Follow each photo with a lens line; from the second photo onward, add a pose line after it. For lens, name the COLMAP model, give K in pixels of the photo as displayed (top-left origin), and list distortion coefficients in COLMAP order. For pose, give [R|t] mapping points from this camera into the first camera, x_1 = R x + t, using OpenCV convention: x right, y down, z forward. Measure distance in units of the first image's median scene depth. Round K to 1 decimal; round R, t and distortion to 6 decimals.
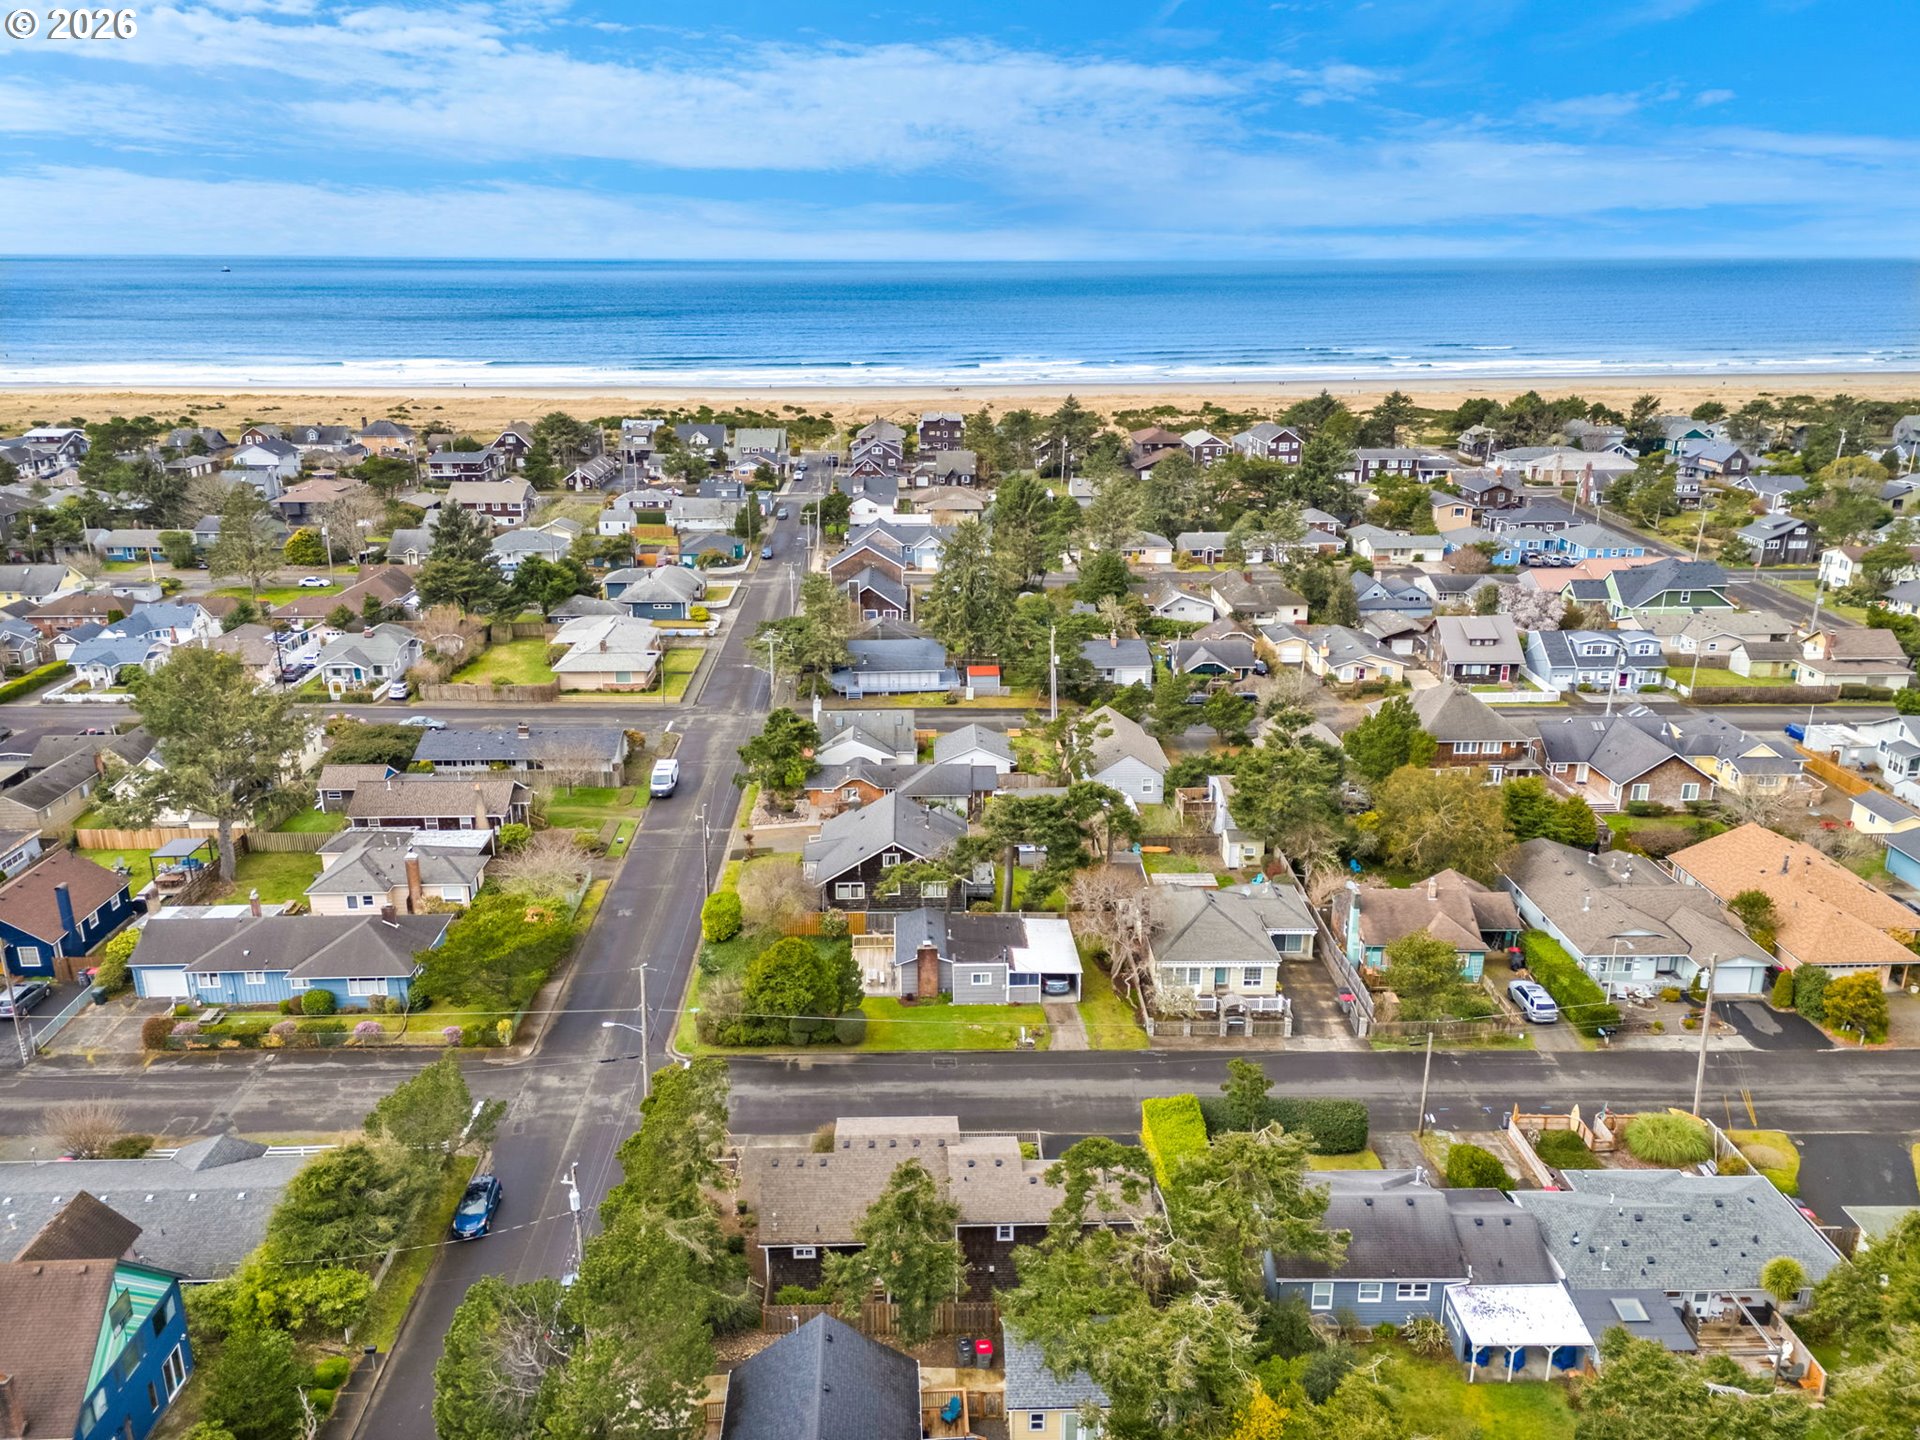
lens RADIAL K [[1433.7, 0, 960.0], [0, 1433.7, 720.0], [0, 0, 1]] dist [0.056640, -0.002320]
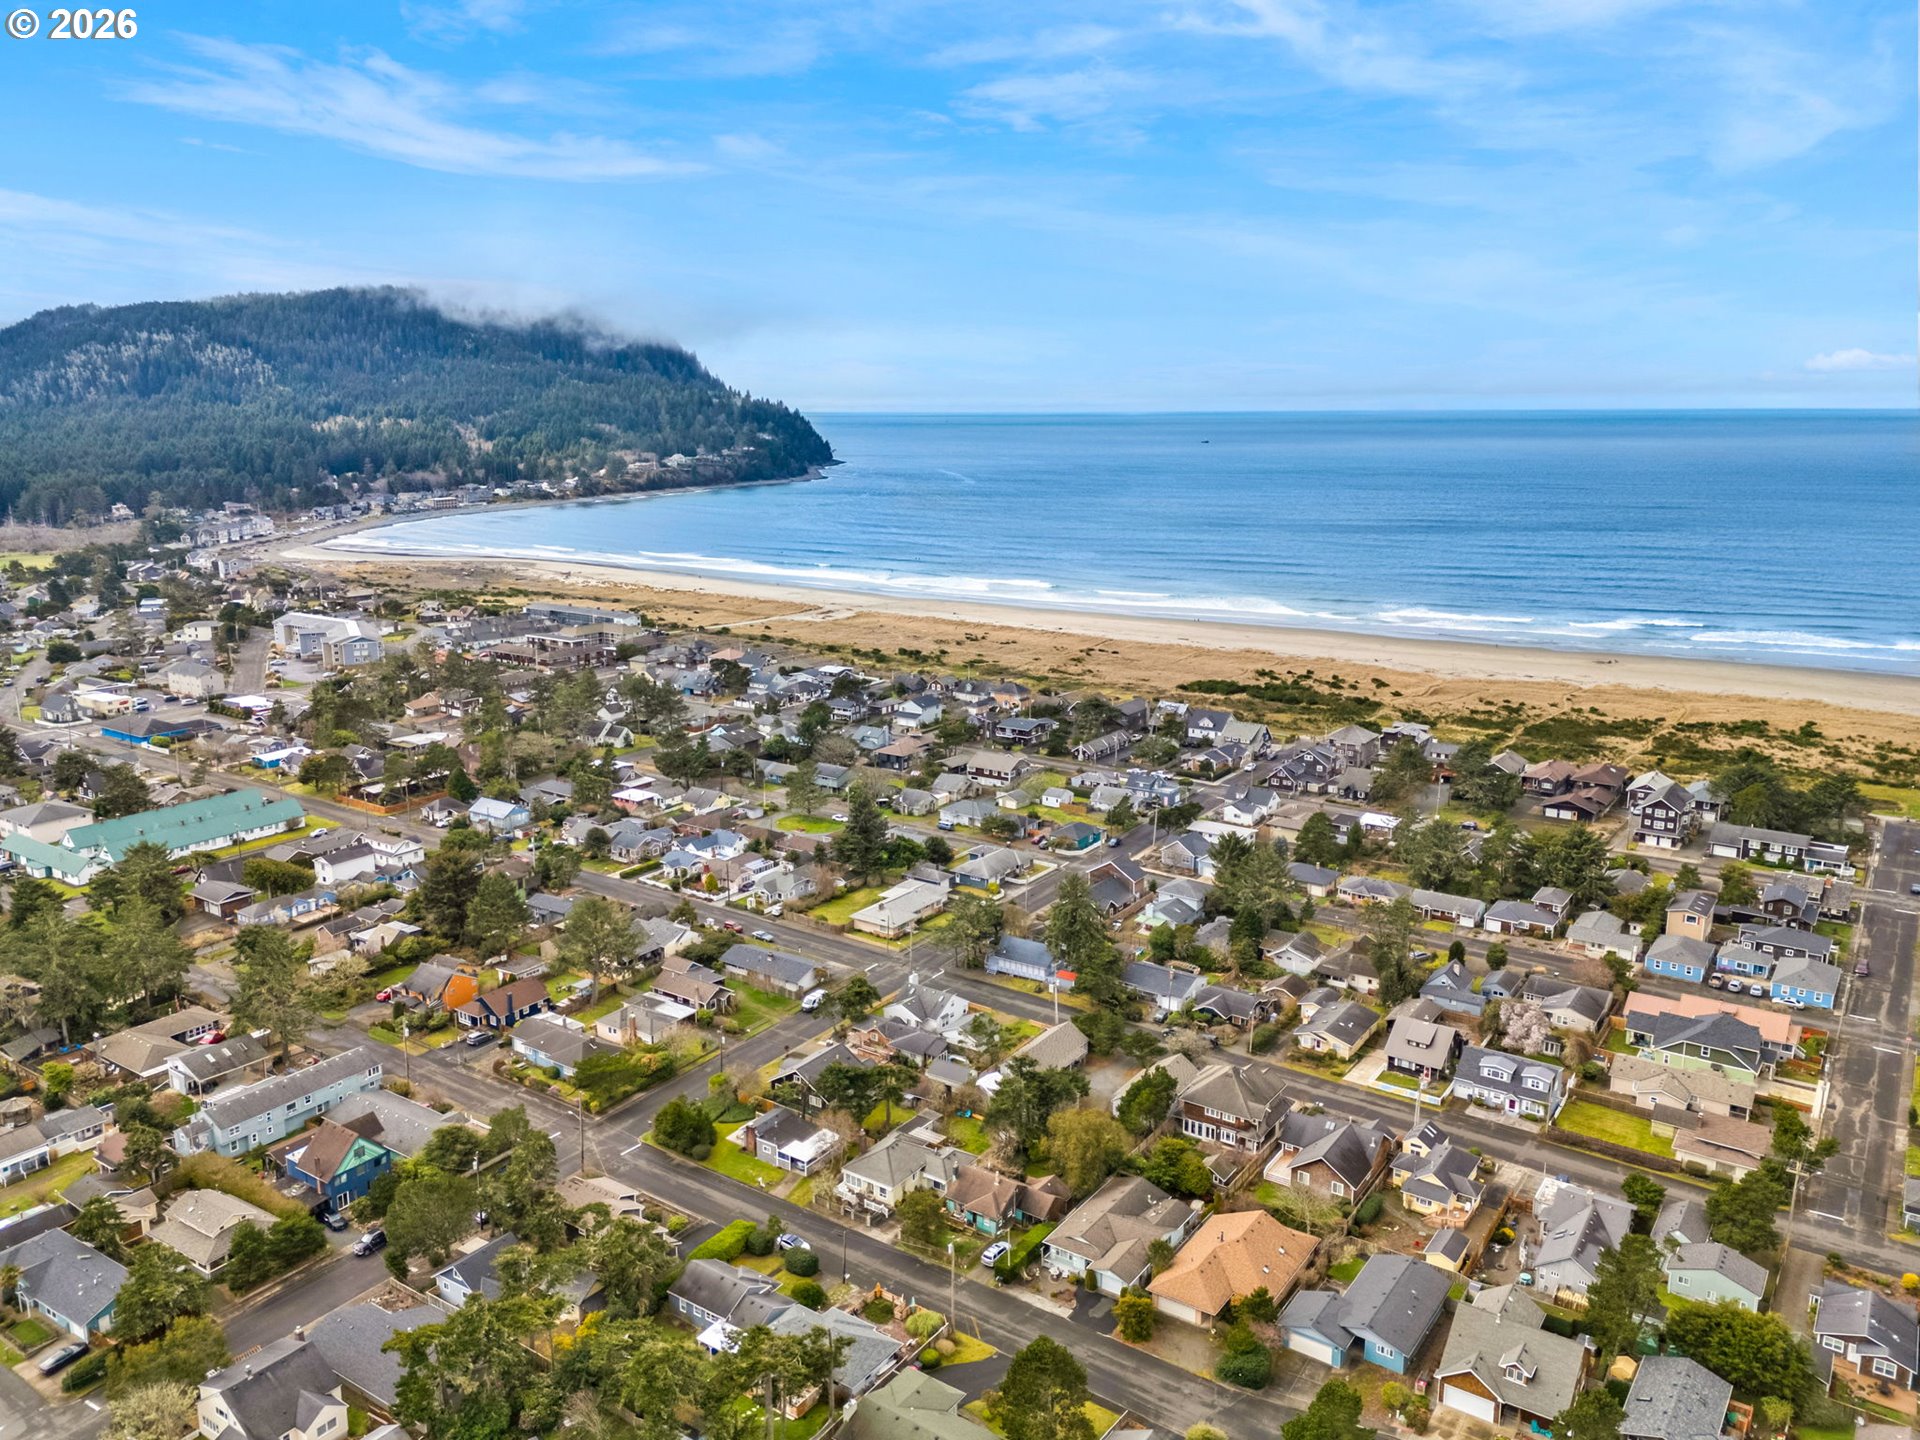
lens RADIAL K [[1433.7, 0, 960.0], [0, 1433.7, 720.0], [0, 0, 1]] dist [0.056640, -0.002320]
pose [[0.808086, 0.128029, -0.574983, 0.762522], [-0.183322, 0.982282, -0.038922, -0.220360], [0.559812, 0.136859, 0.817239, -0.335838]]
